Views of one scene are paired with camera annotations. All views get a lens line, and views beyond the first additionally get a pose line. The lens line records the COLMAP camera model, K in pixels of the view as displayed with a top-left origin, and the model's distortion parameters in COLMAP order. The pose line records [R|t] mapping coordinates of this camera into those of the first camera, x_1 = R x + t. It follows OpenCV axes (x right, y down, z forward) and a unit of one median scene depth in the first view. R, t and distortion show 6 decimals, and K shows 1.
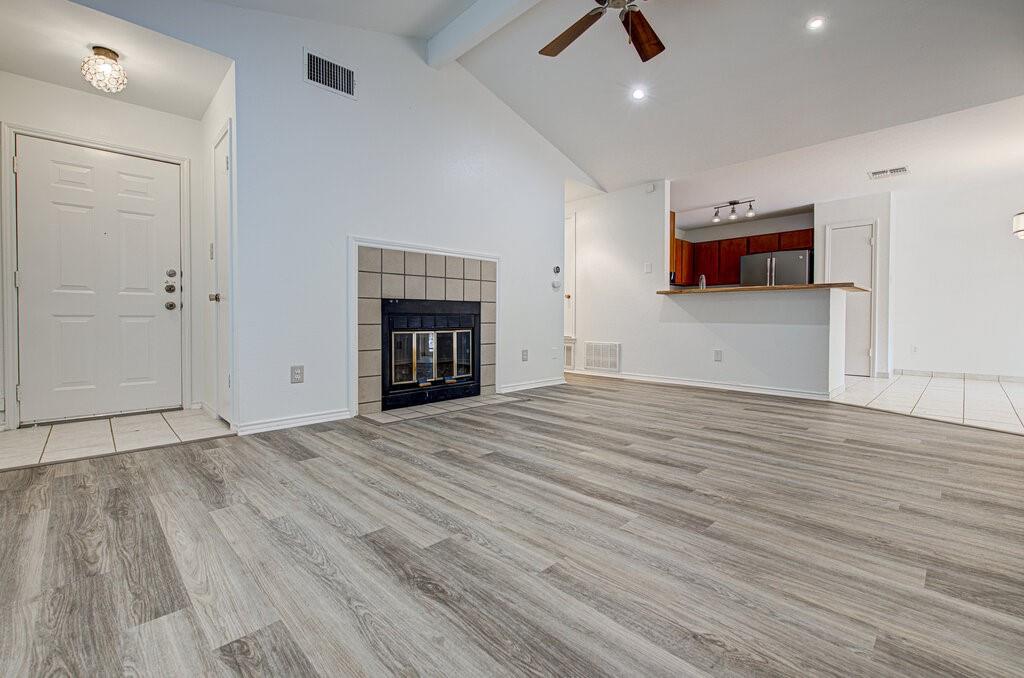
lens RADIAL K [[439.8, 0, 510.4], [0, 439.8, 326.1], [0, 0, 1]] dist [-0.000442, -0.000090]
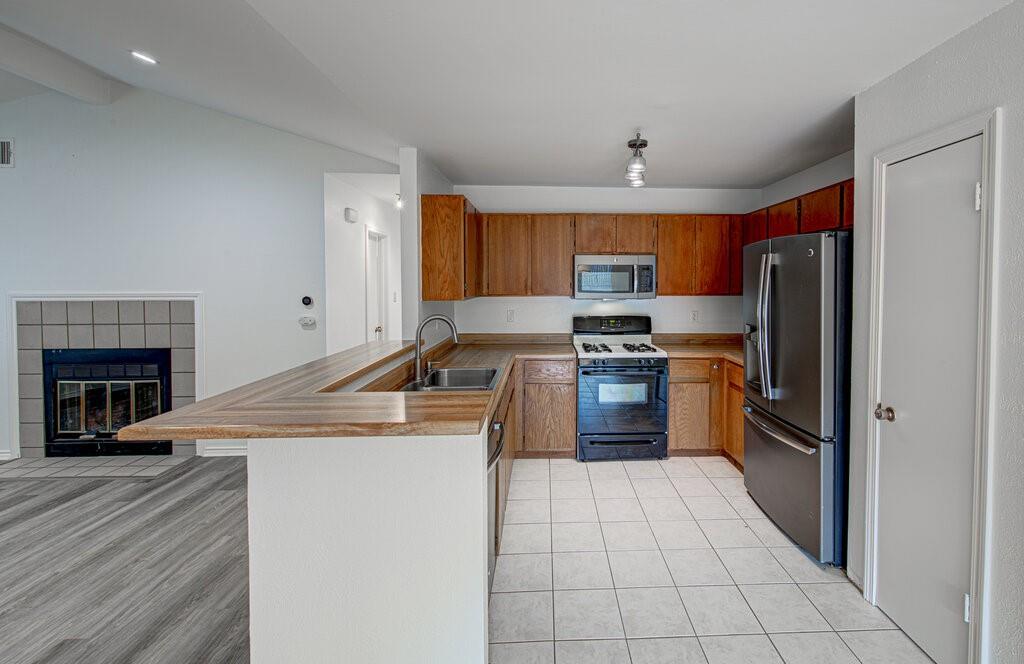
lens RADIAL K [[441.8, 0, 561.2], [0, 441.8, 290.0], [0, 0, 1]] dist [0.000822, -0.001018]
pose [[0.750637, 0.011222, -0.660619, 1.227250], [-0.009507, 0.999936, 0.006184, -0.206429], [0.660646, 0.001639, 0.750696, 0.959425]]
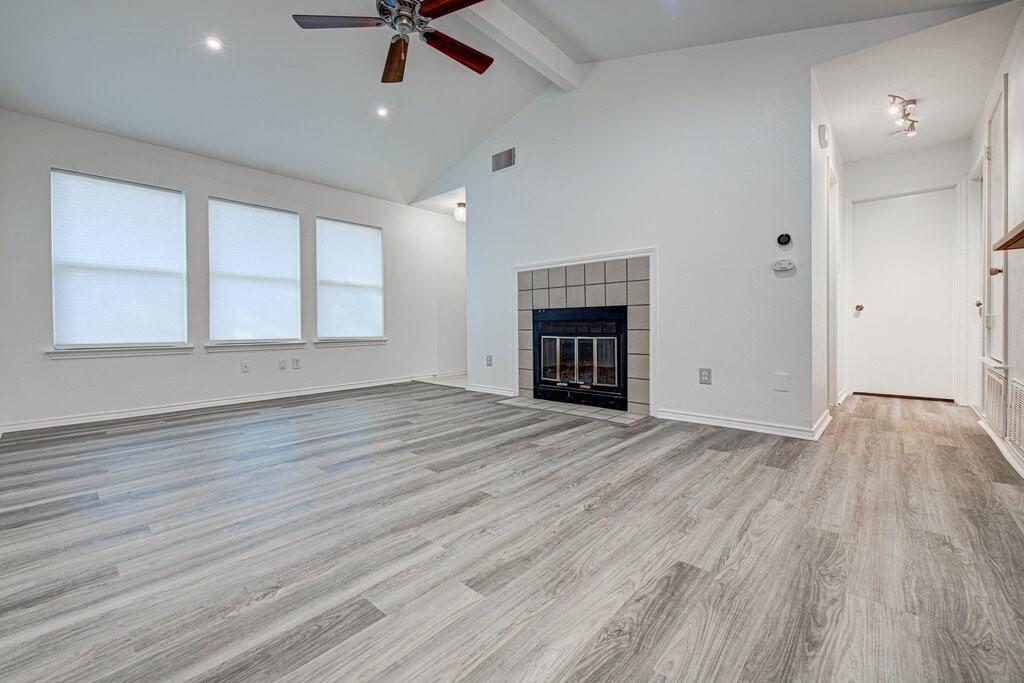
lens RADIAL K [[417.8, 0, 506.1], [0, 417.8, 329.0], [0, 0, 1]] dist [0.001727, -0.000002]
pose [[0.061837, 0.008345, -0.998051, 0.849439], [-0.006777, 0.999946, 0.007941, -0.014997], [0.998063, 0.006272, 0.061891, 0.793142]]
